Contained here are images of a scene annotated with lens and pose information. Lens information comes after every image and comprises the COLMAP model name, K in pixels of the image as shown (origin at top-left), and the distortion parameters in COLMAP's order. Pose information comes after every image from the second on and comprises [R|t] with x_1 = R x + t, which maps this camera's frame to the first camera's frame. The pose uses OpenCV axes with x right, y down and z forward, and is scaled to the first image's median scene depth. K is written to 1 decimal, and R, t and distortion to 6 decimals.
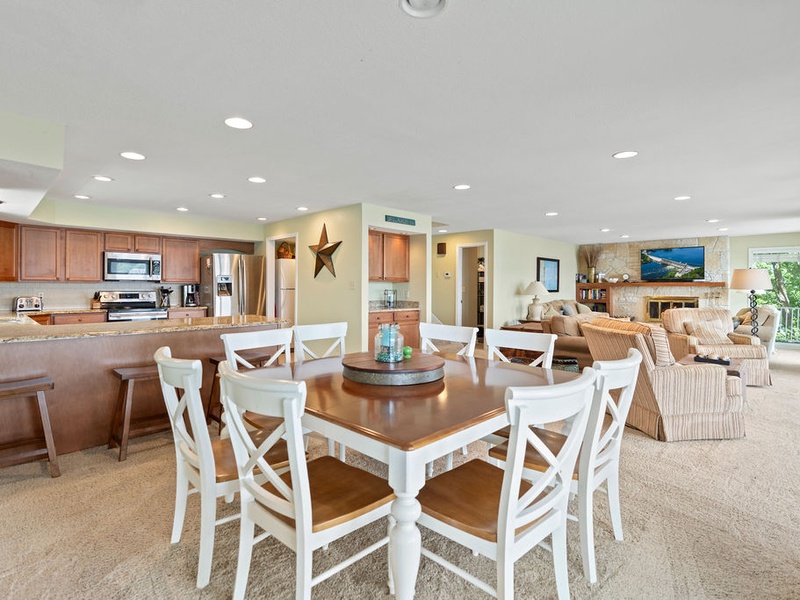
lens RADIAL K [[417.9, 0, 375.6], [0, 417.9, 299.9], [0, 0, 1]] dist [0.058132, 0.000163]
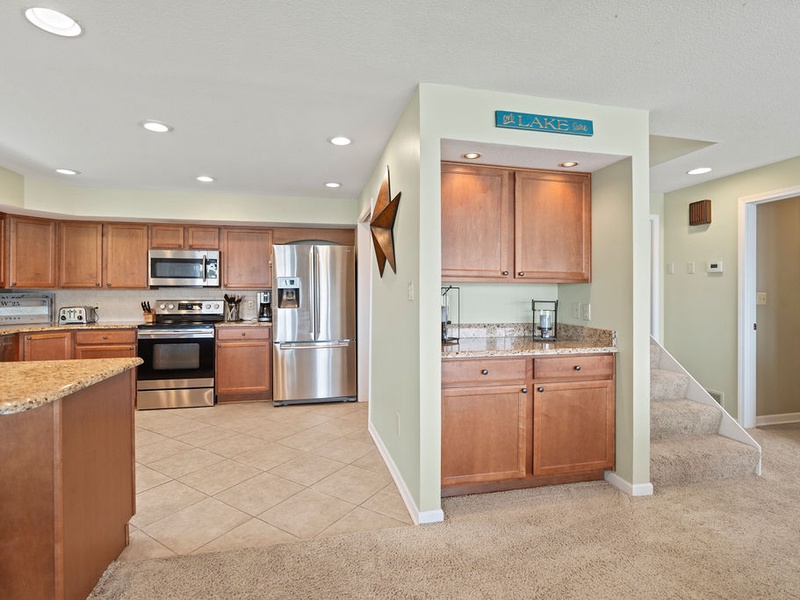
lens RADIAL K [[407.6, 0, 397.1], [0, 407.6, 294.1], [0, 0, 1]] dist [0.000916, 0.000505]
pose [[0.864963, -0.000269, -0.501835, 0.135751], [-0.014426, 0.999573, -0.025400, -0.020733], [0.501628, 0.029210, 0.864590, 0.629463]]
